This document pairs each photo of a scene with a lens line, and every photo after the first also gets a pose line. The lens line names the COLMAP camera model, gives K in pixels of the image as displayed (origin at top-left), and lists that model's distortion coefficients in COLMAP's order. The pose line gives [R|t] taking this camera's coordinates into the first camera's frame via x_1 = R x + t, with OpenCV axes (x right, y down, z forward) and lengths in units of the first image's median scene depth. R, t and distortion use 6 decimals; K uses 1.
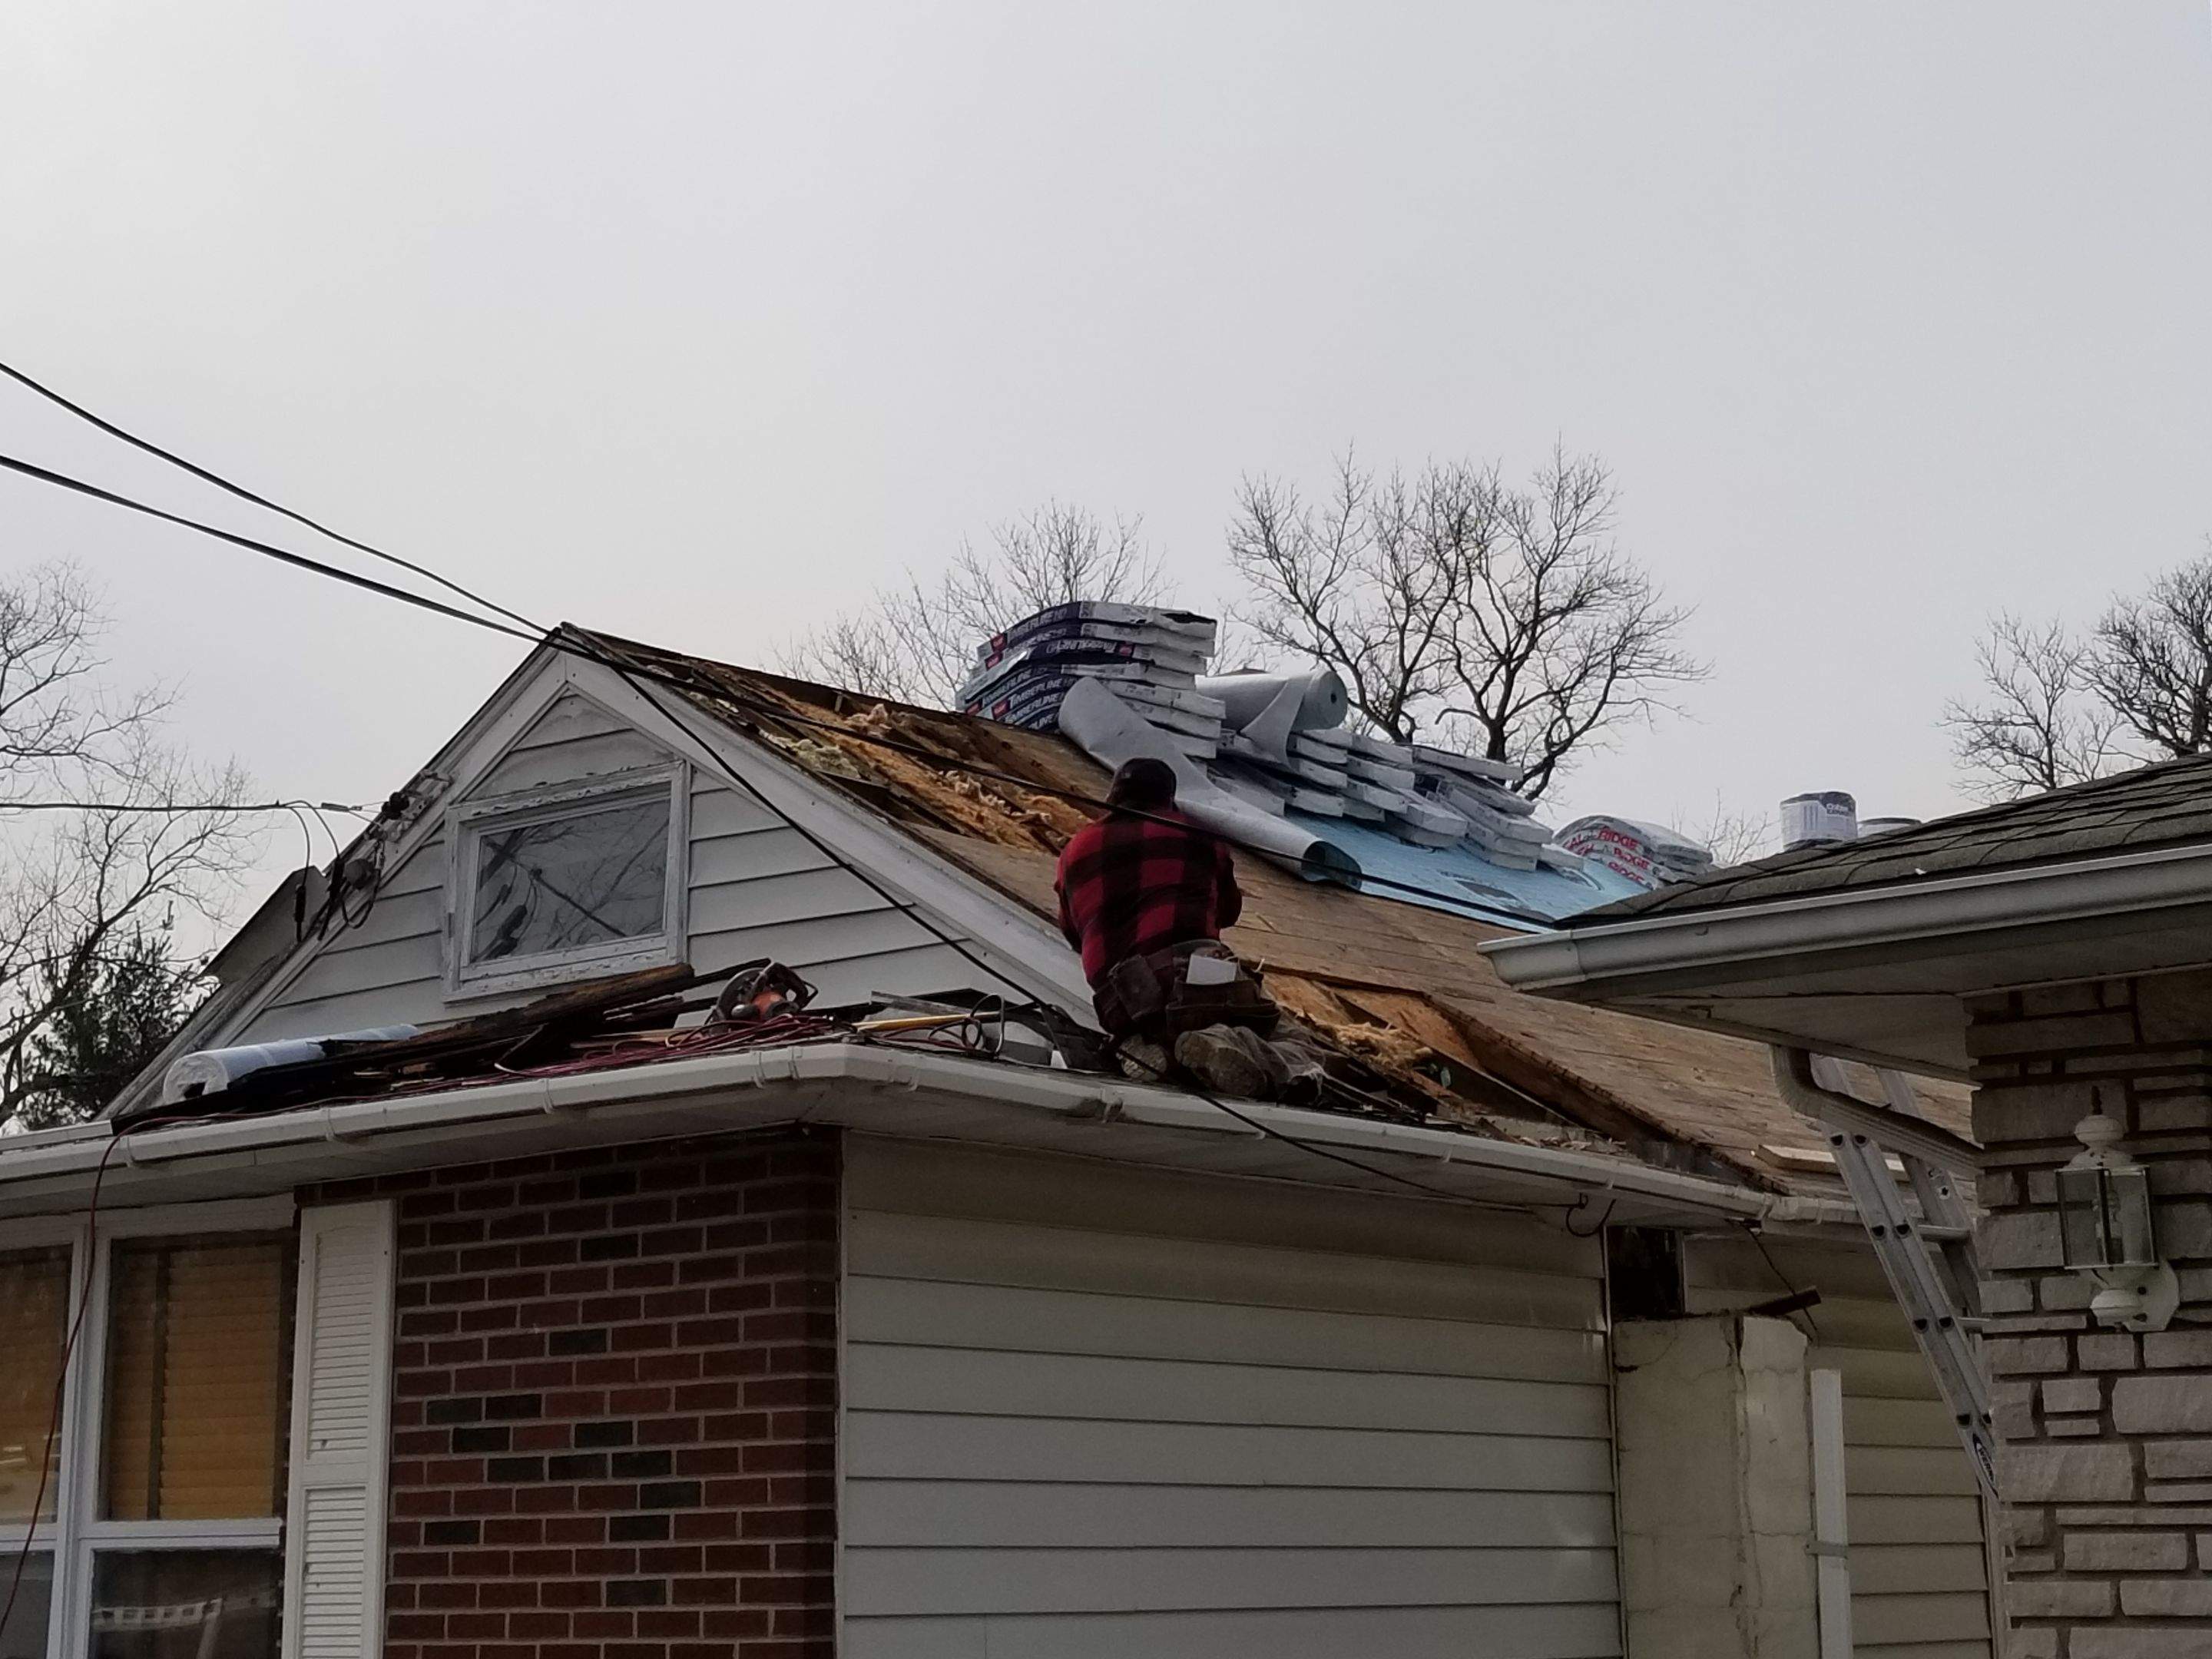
lens RADIAL K [[3754.4, 0, 1106.0], [0, 3754.4, 829.5], [0, 0, 1]] dist [0.029595, 0.015424]
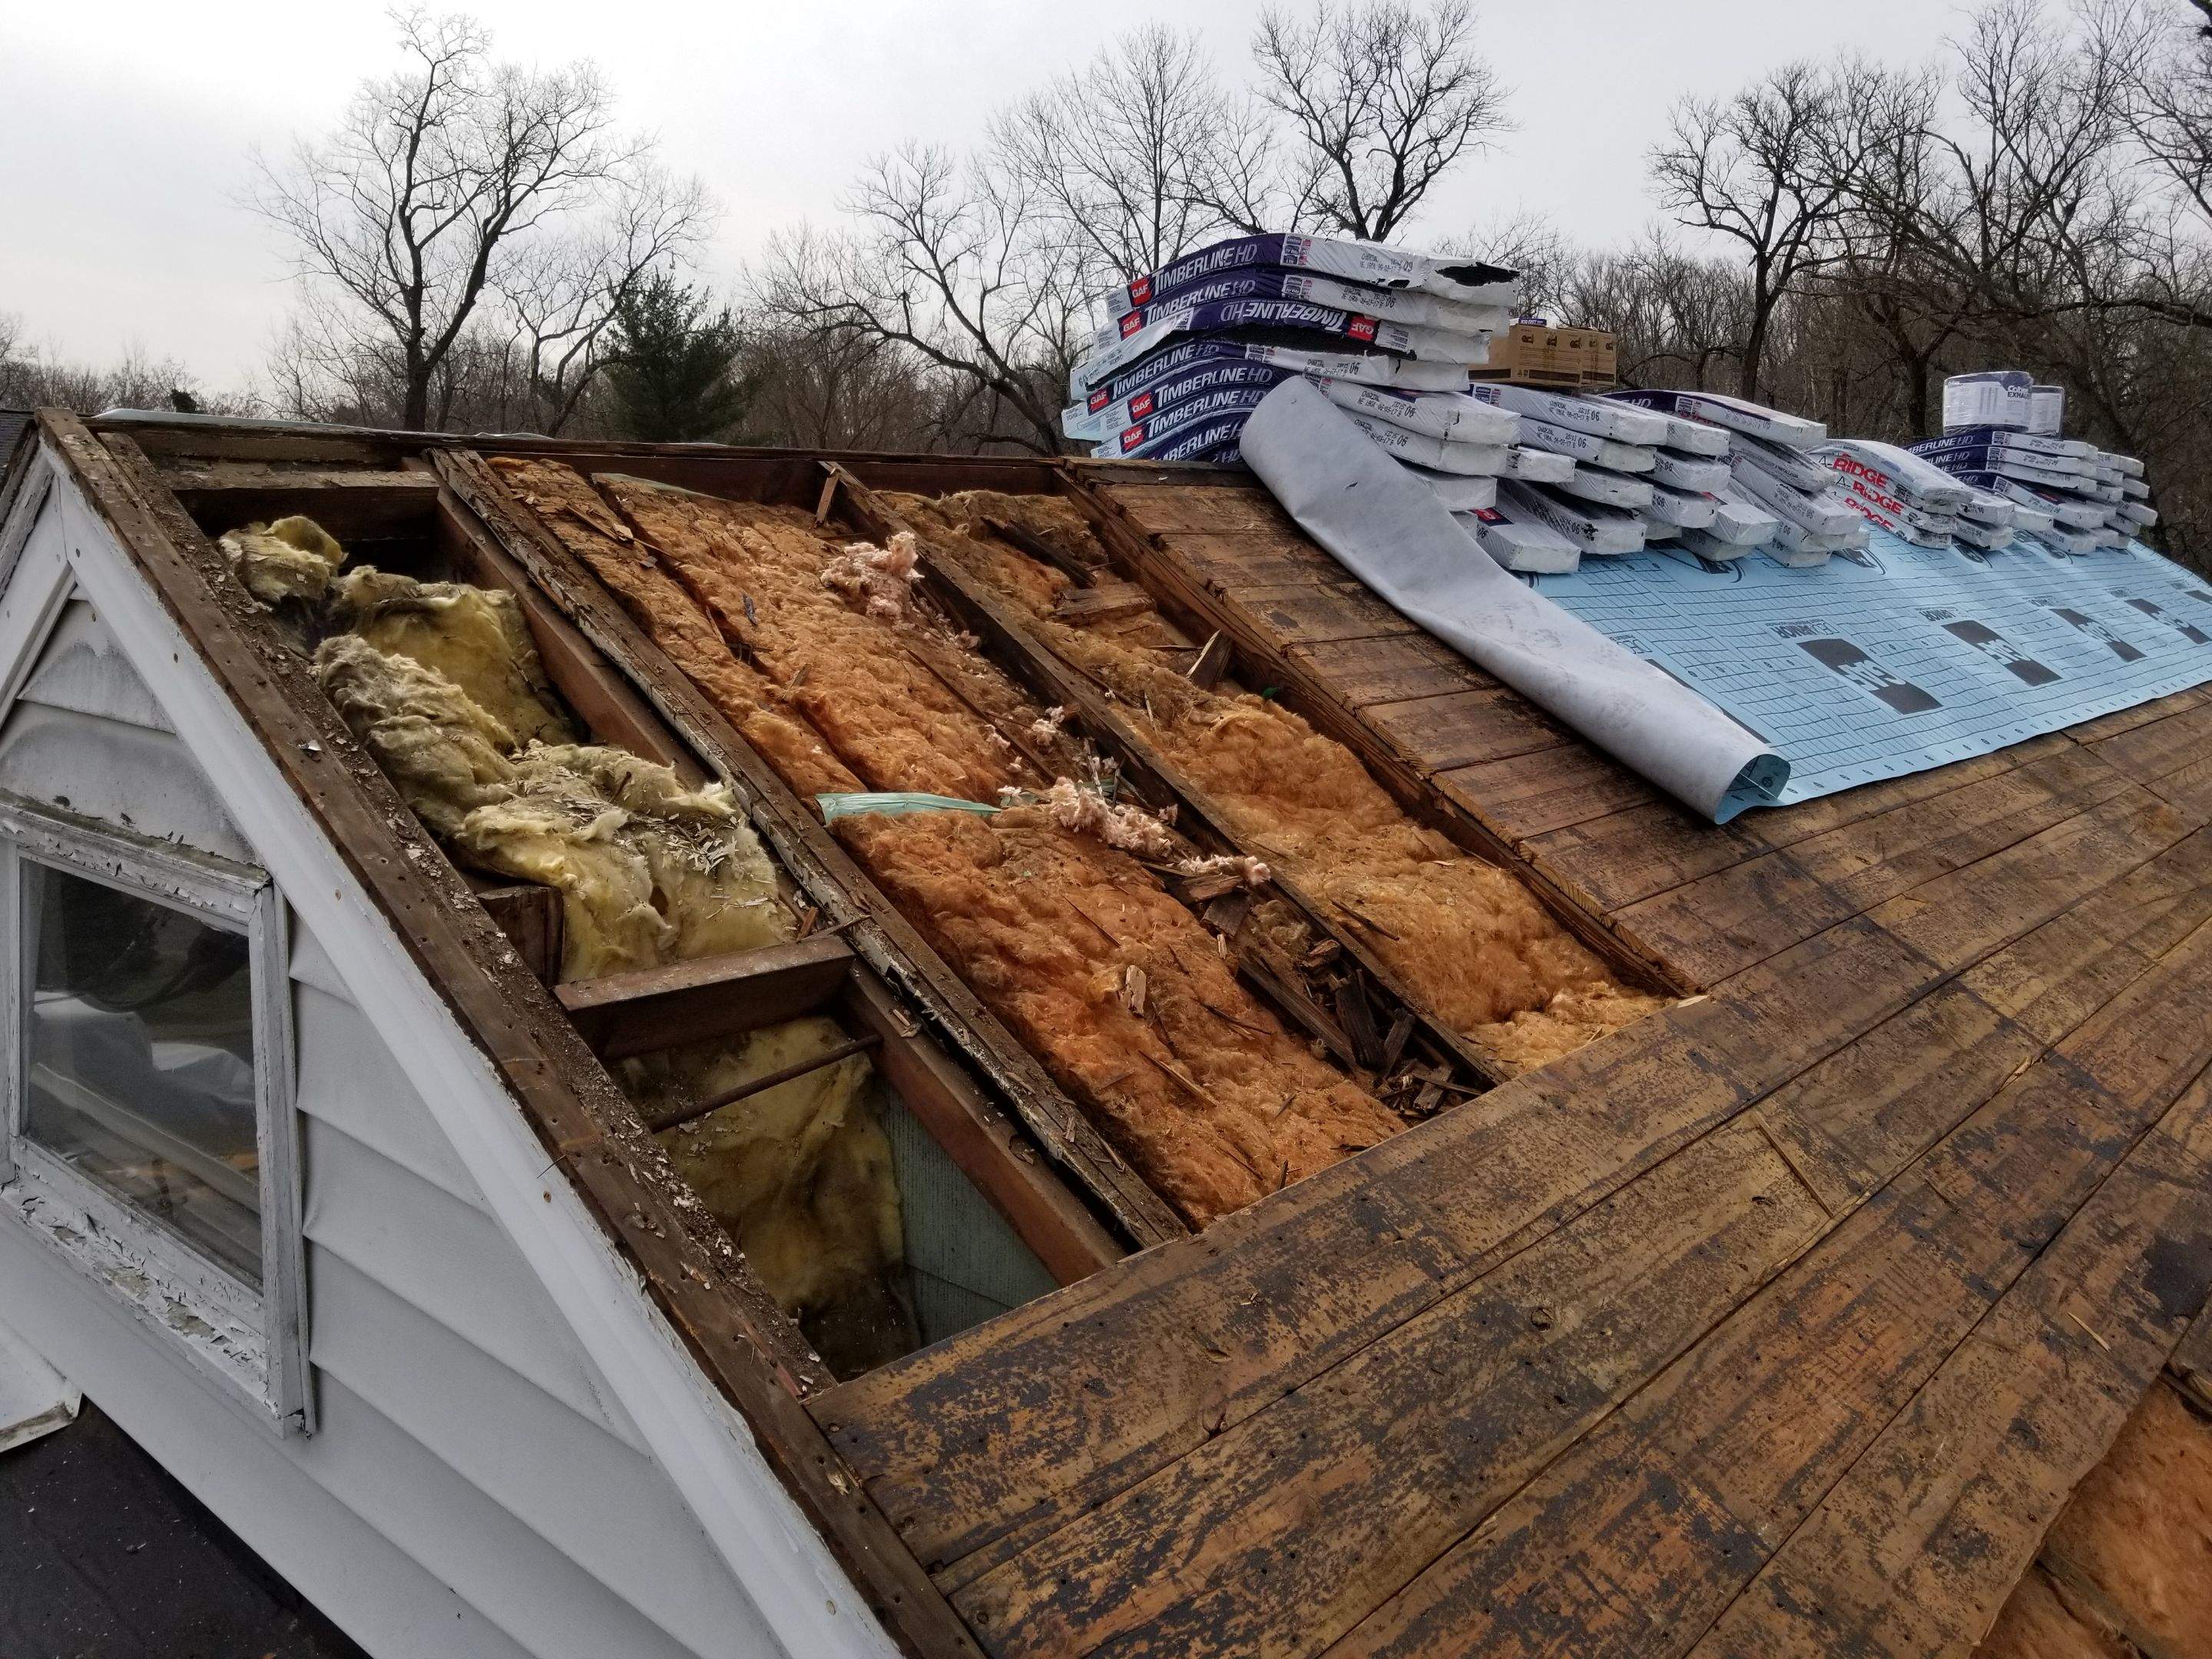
lens RADIAL K [[1720.0, 0, 1072.2], [0, 1720.0, 778.4], [0, 0, 1]] dist [-0.007587, -0.002914]
pose [[0.998561, 0.022272, -0.048779, -0.004677], [-0.005305, 0.946229, 0.323455, -0.012690], [0.053360, -0.322731, 0.944985, 0.135974]]
